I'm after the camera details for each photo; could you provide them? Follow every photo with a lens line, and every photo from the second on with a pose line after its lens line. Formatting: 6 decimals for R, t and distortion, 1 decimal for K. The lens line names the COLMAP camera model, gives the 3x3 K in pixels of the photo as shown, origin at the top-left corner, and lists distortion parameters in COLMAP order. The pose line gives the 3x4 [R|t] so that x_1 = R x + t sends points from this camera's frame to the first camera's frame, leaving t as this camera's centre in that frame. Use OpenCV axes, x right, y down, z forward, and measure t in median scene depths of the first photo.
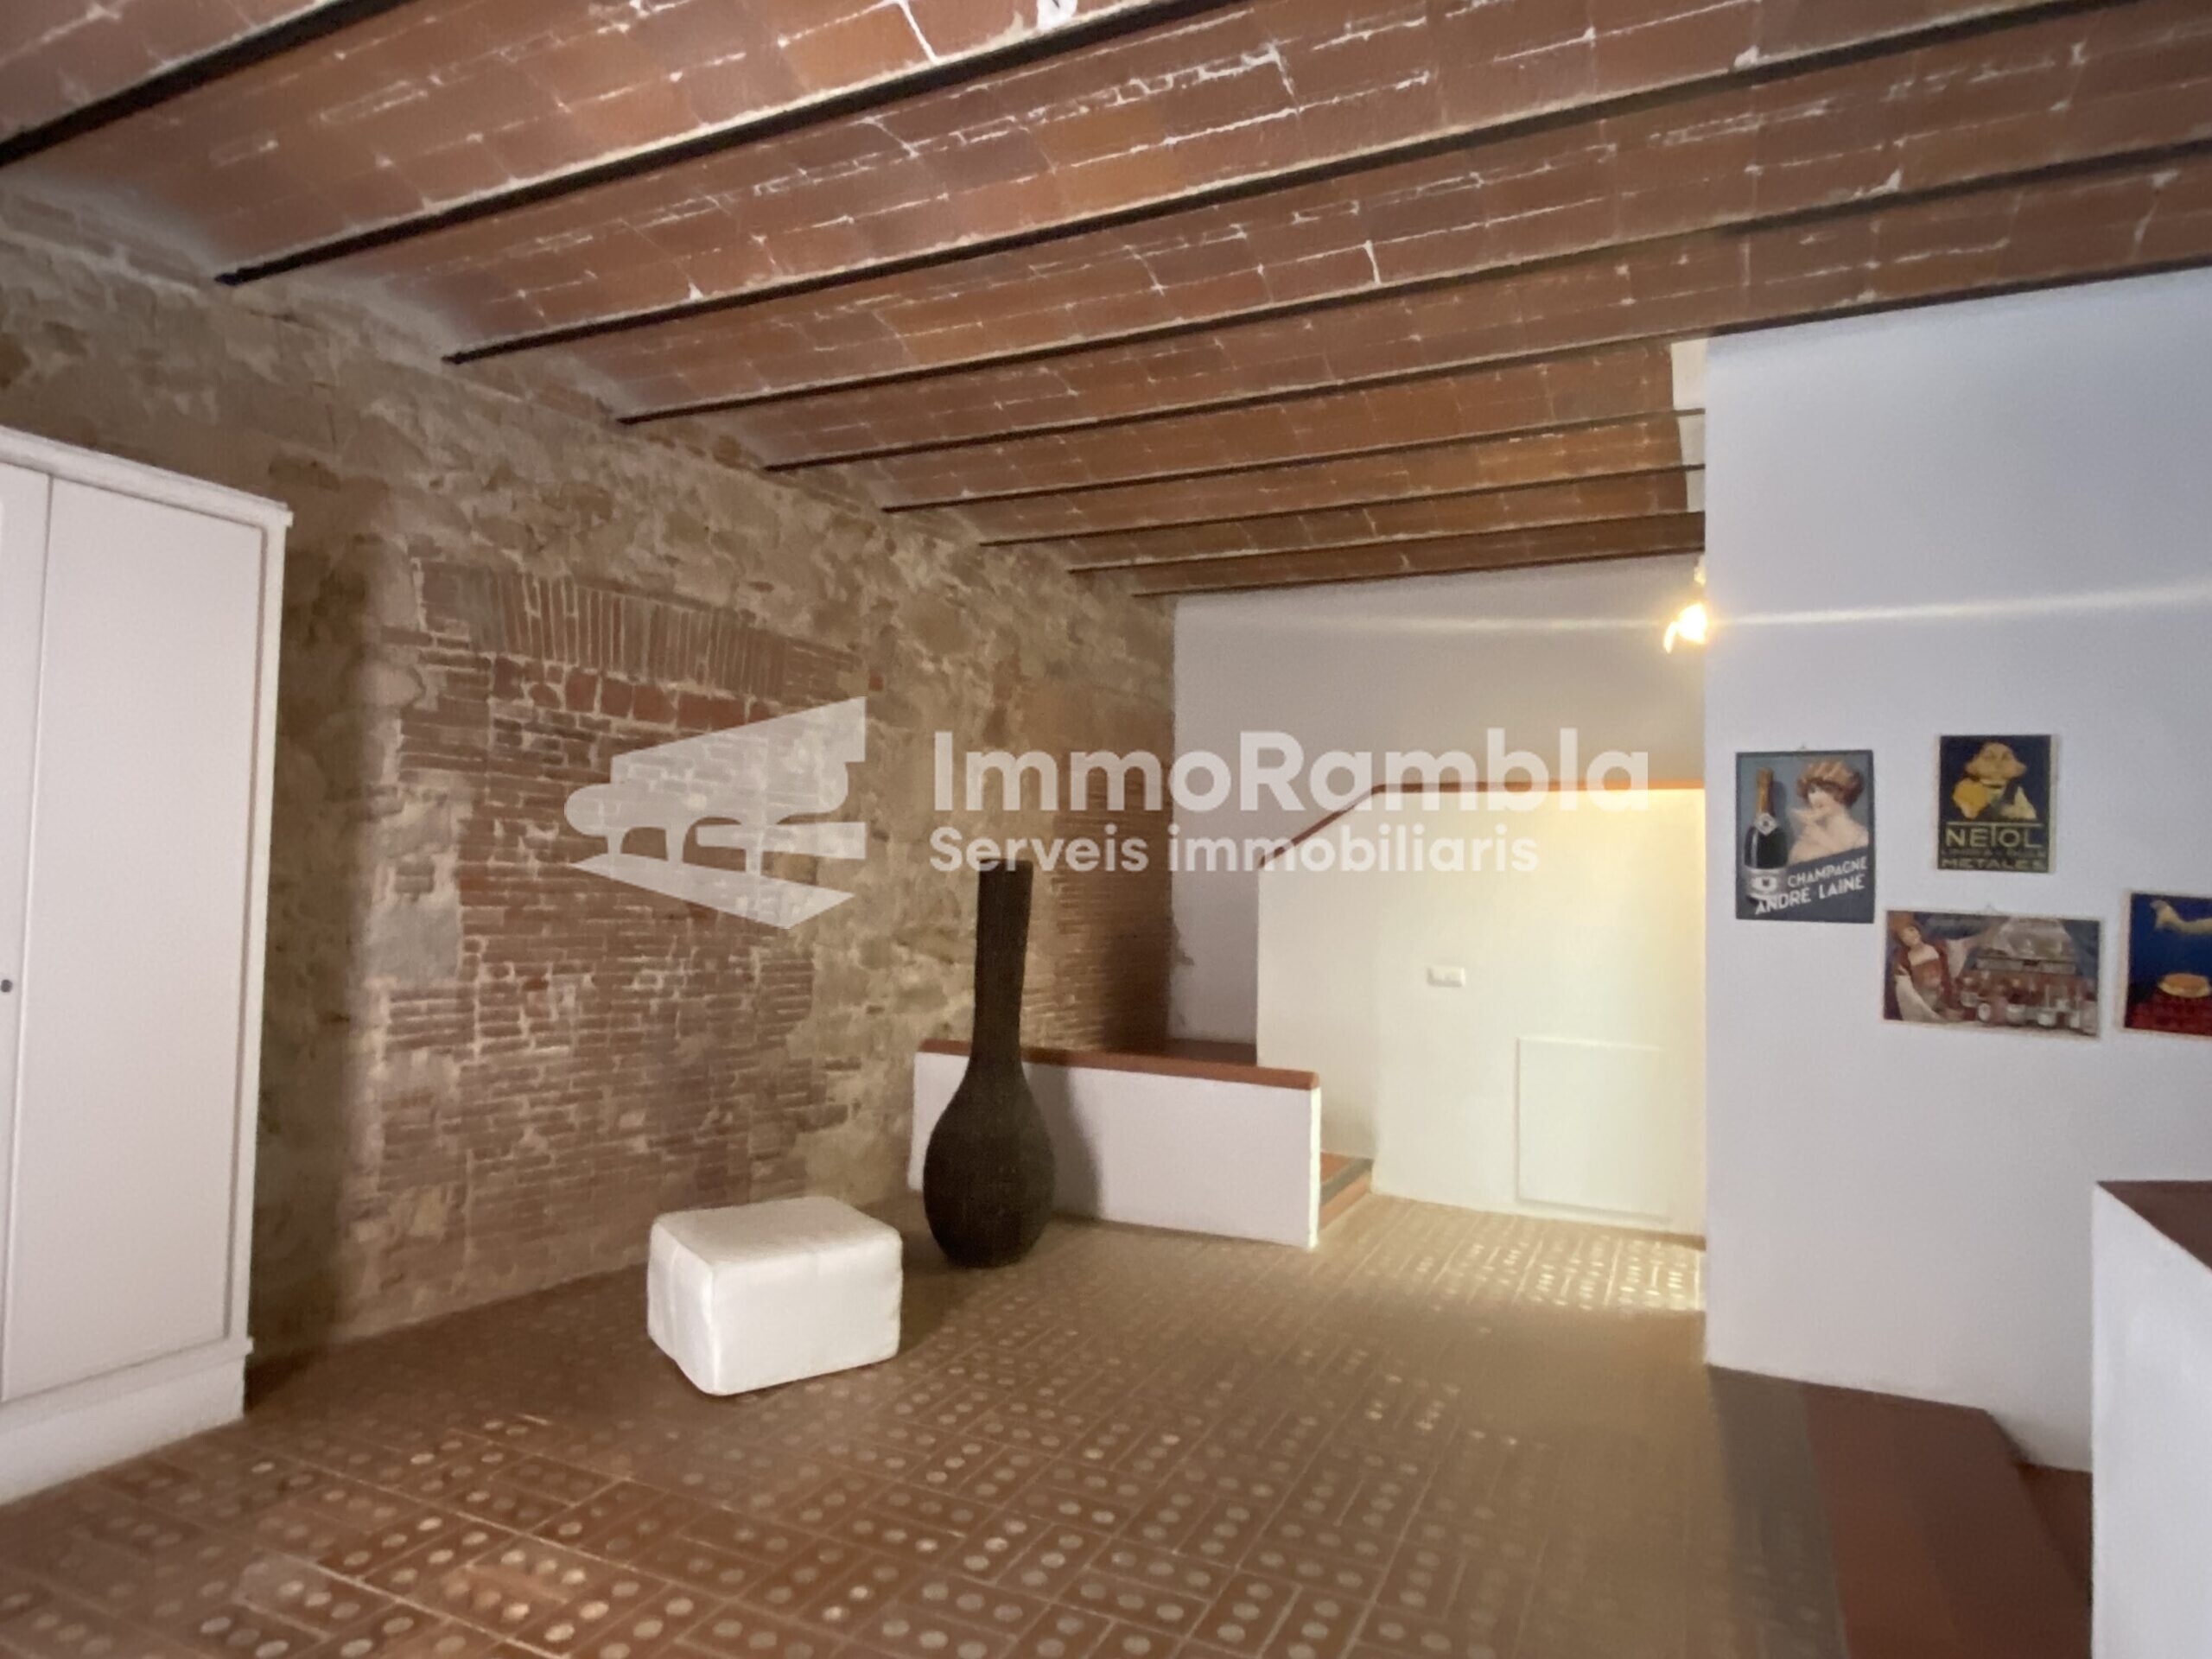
lens RADIAL K [[1295.5, 0, 1104.8], [0, 1295.5, 833.8], [0, 0, 1]] dist [-0.002138, -0.001659]
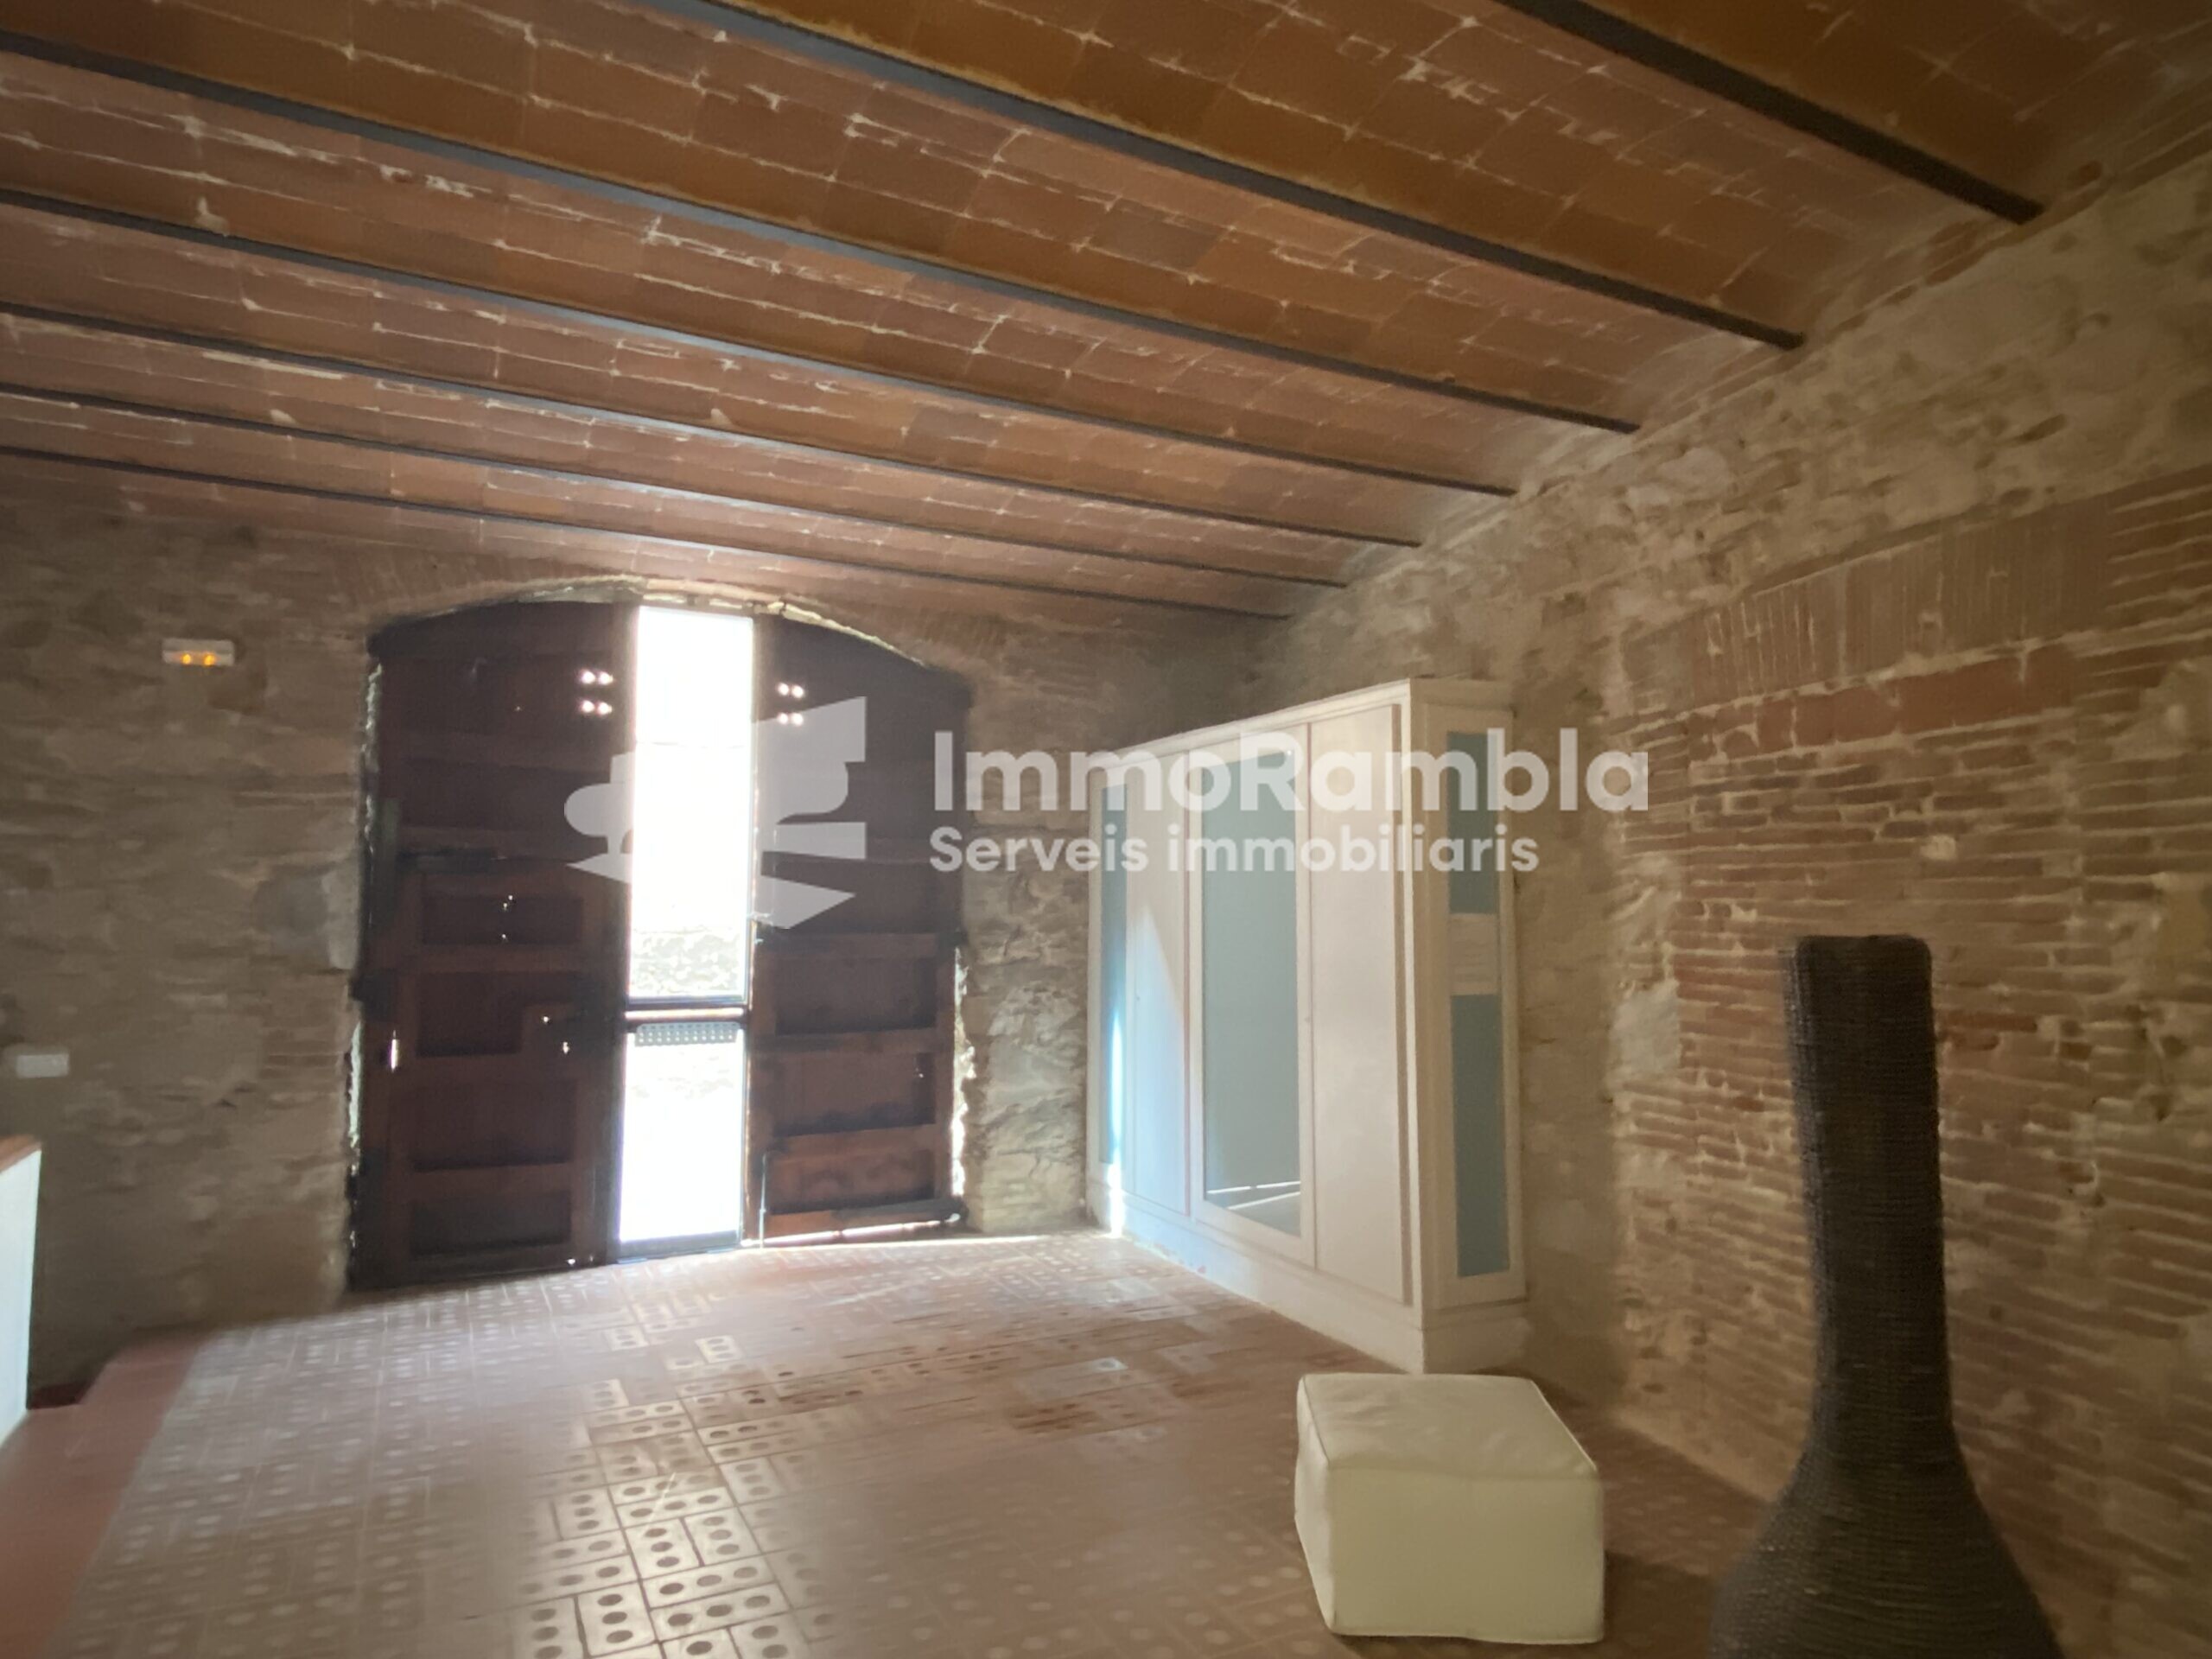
lens RADIAL K [[1295.5, 0, 1104.0], [0, 1295.5, 827.5], [0, 0, 1]] dist [-0.002138, -0.001659]
pose [[-0.615028, -0.081079, -0.784326, 0.444822], [0.011675, 0.993654, -0.111874, 0.031561], [0.788419, -0.077962, -0.610178, 1.182897]]
